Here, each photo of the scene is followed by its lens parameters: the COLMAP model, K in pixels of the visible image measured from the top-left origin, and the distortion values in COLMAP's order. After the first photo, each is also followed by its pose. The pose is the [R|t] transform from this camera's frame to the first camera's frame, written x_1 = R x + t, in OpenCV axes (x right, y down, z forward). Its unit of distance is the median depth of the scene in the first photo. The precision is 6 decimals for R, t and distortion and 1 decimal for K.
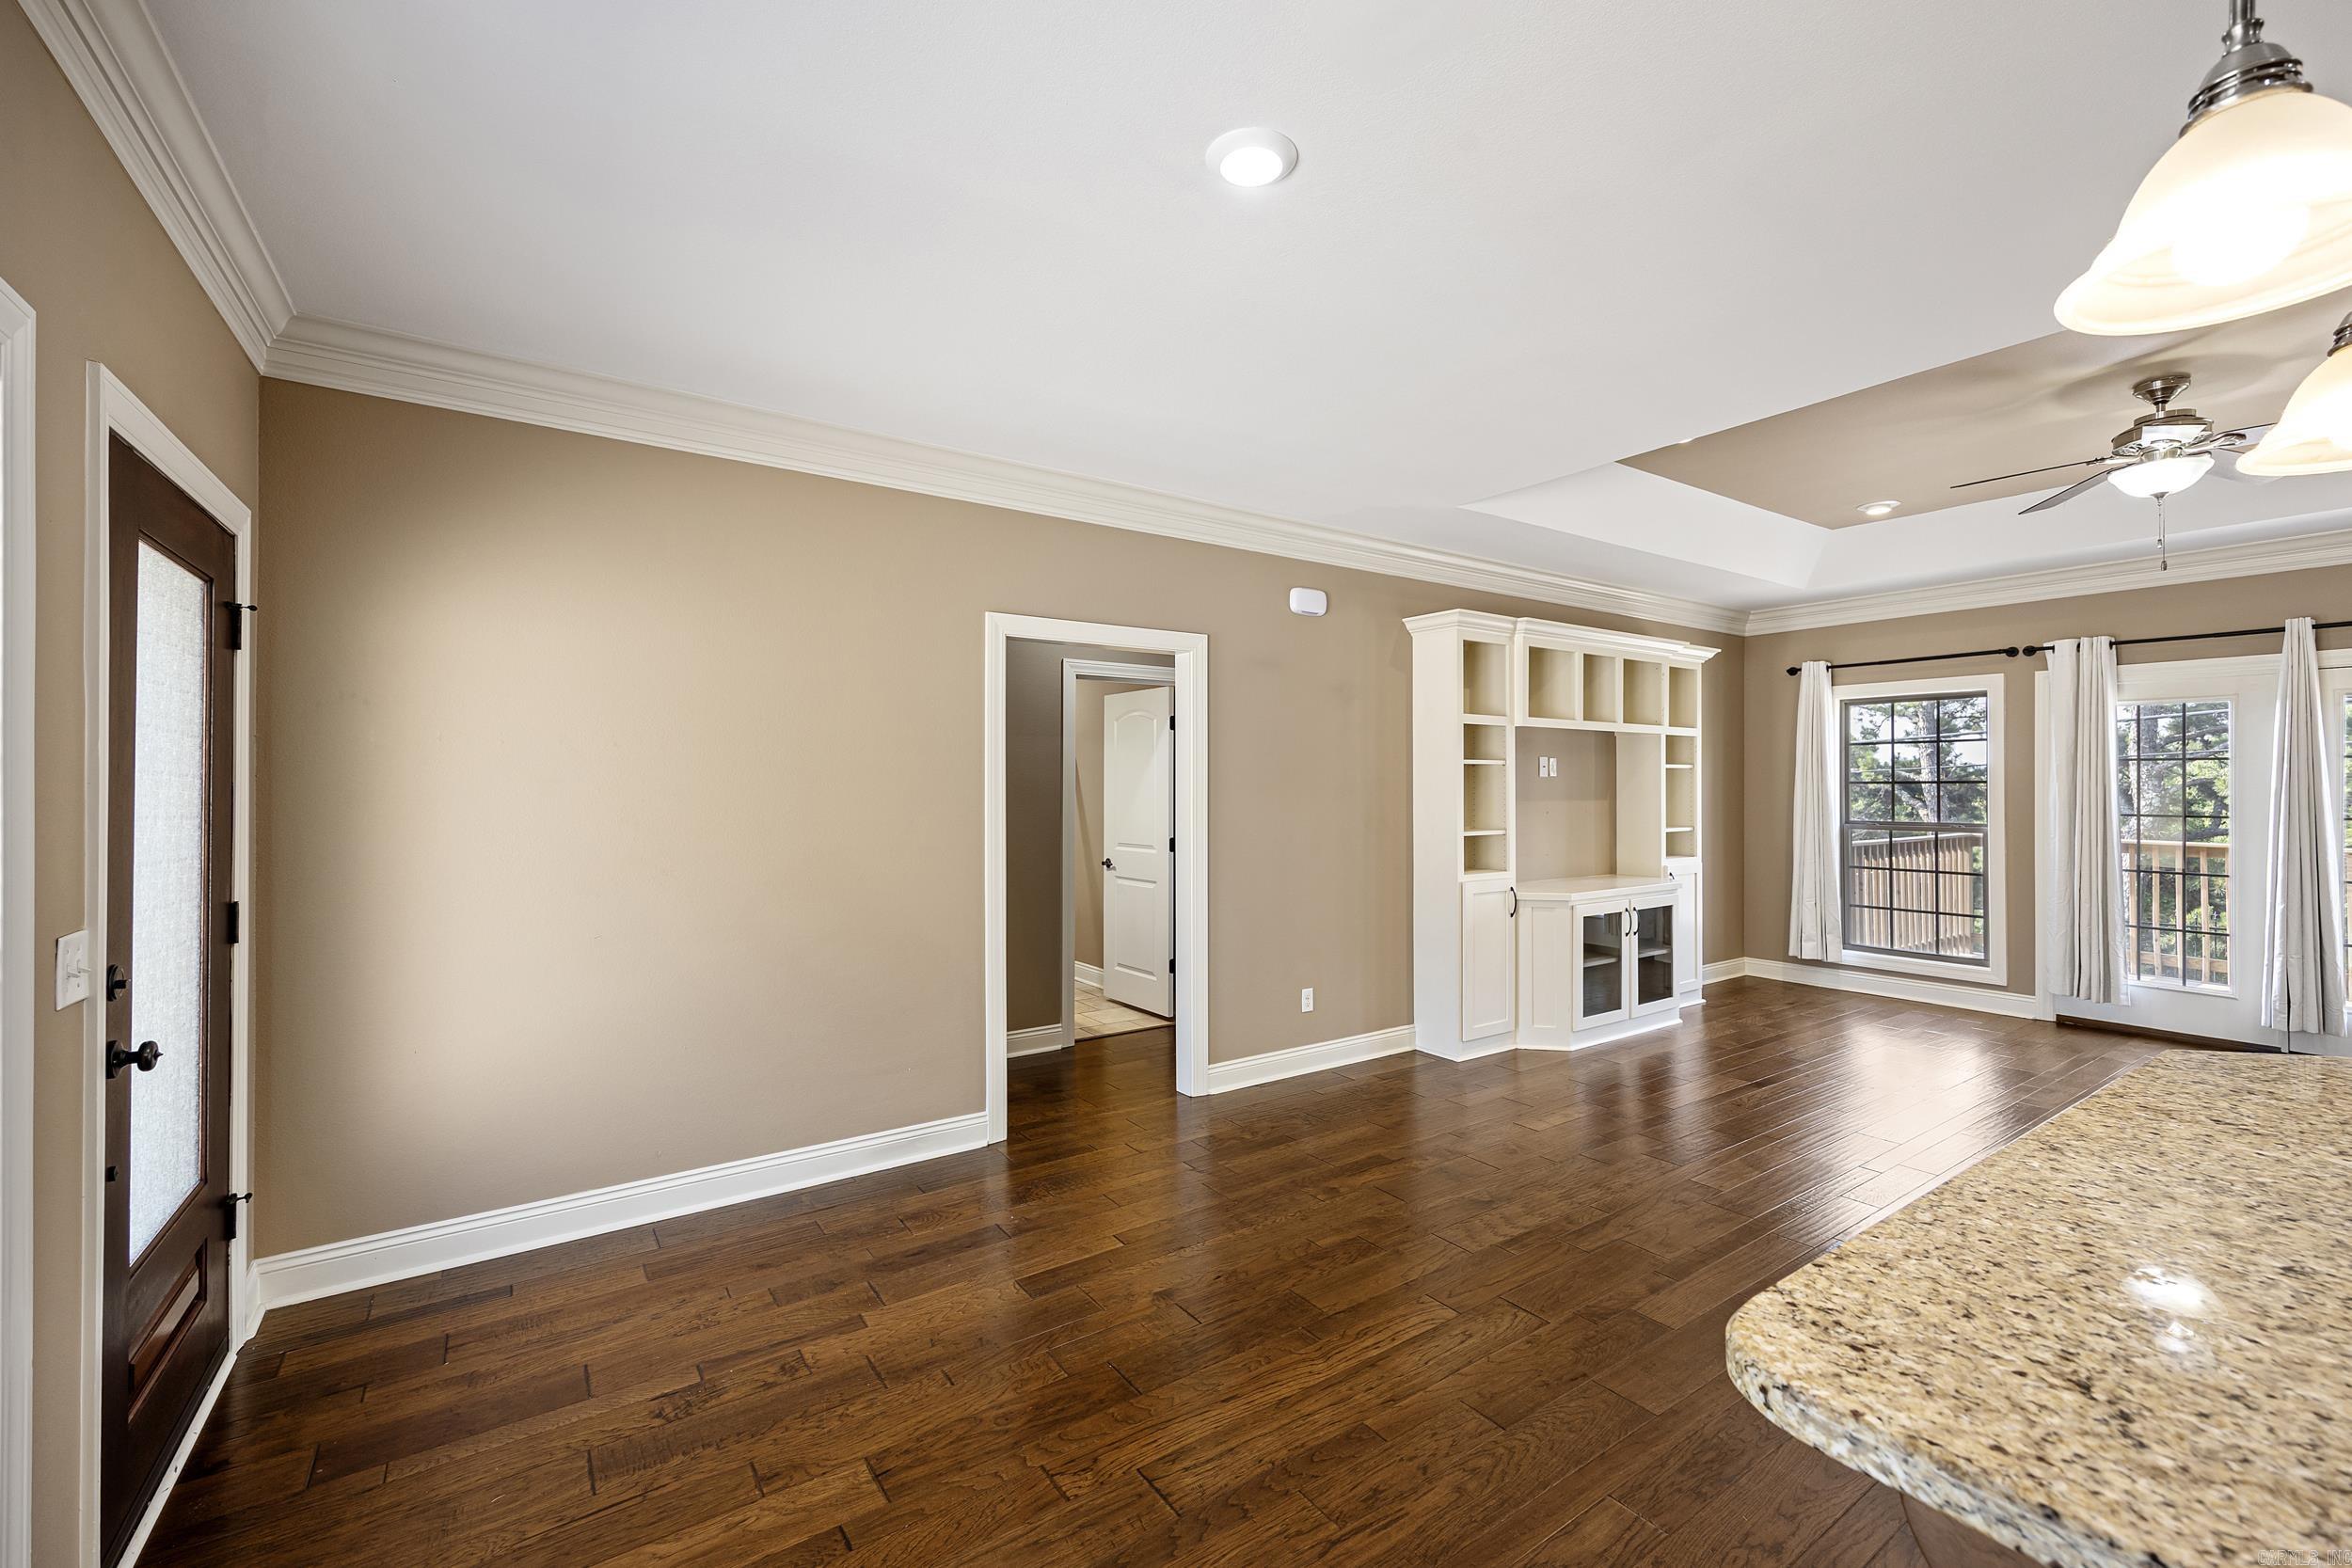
lens RADIAL K [[980.5, 0, 1167.9], [0, 980.5, 780.2], [0, 0, 1]] dist [-0.009517, 0.000304]
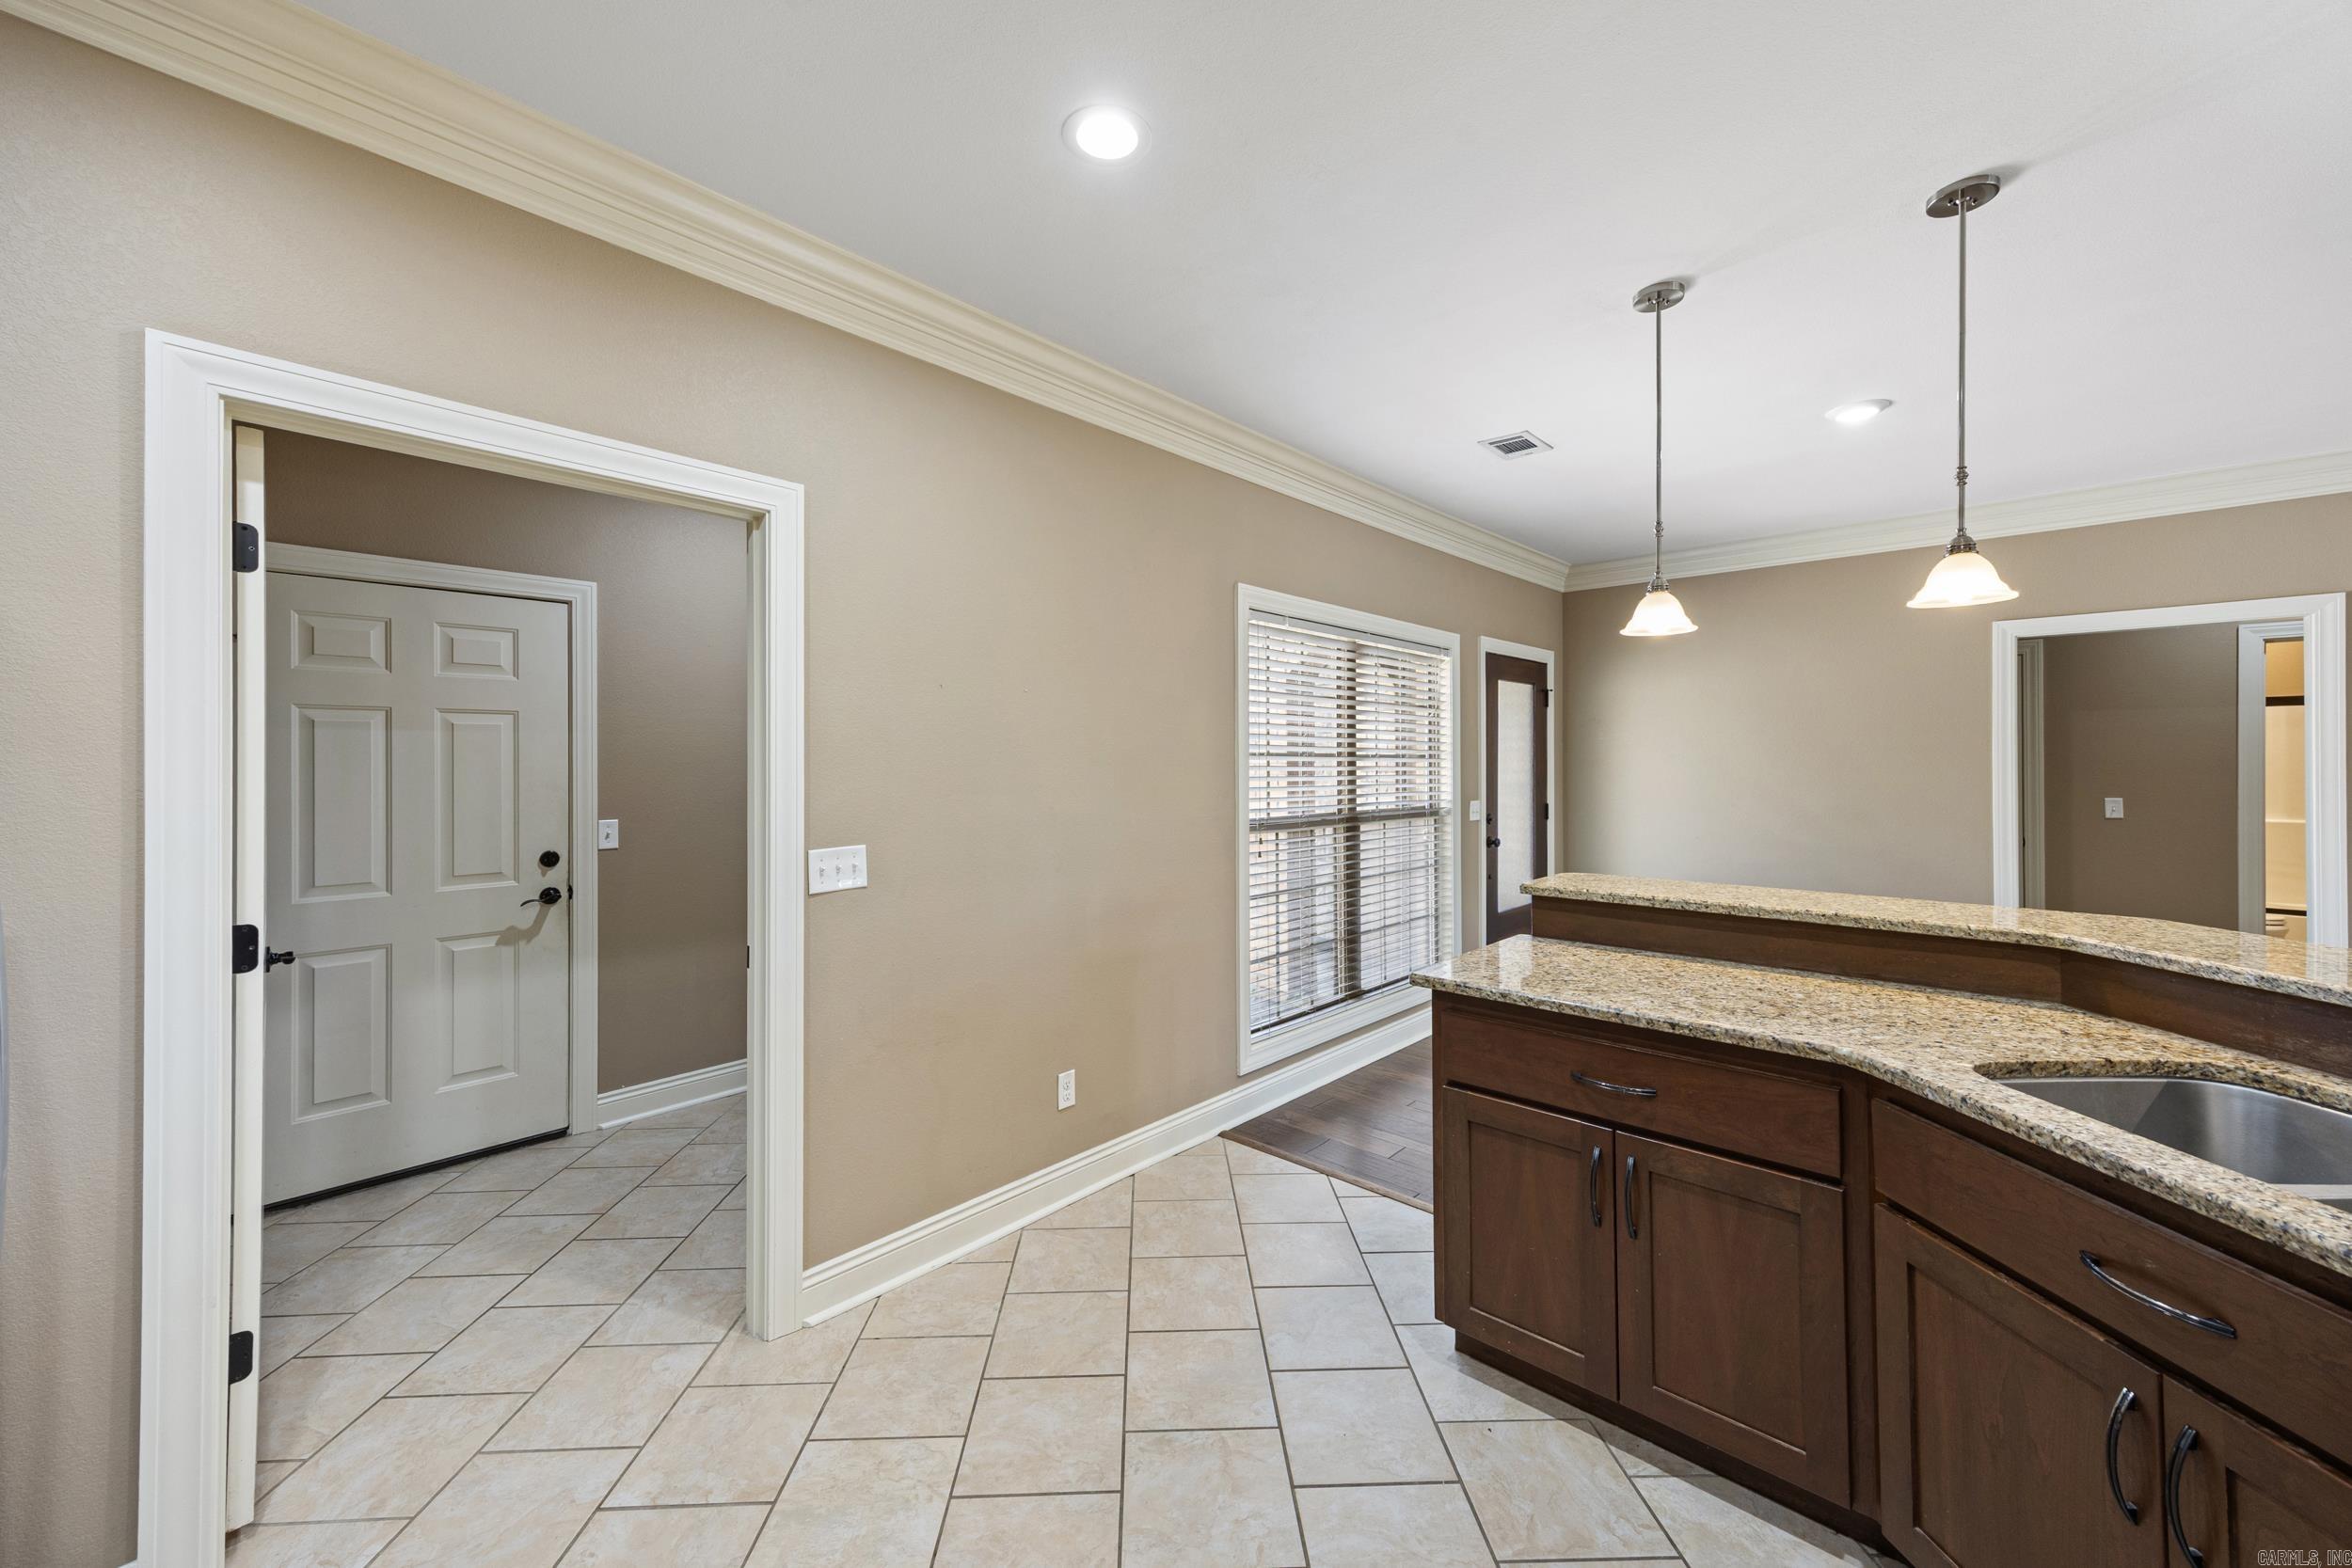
lens RADIAL K [[904.4, 0, 1171.3], [0, 904.4, 757.7], [0, 0, 1]] dist [0.000701, 0.000104]
pose [[0.206430, -0.005908, -0.978444, 0.543611], [0.009396, 0.999948, -0.004056, -0.000129], [0.978416, -0.008356, 0.206475, -0.219730]]
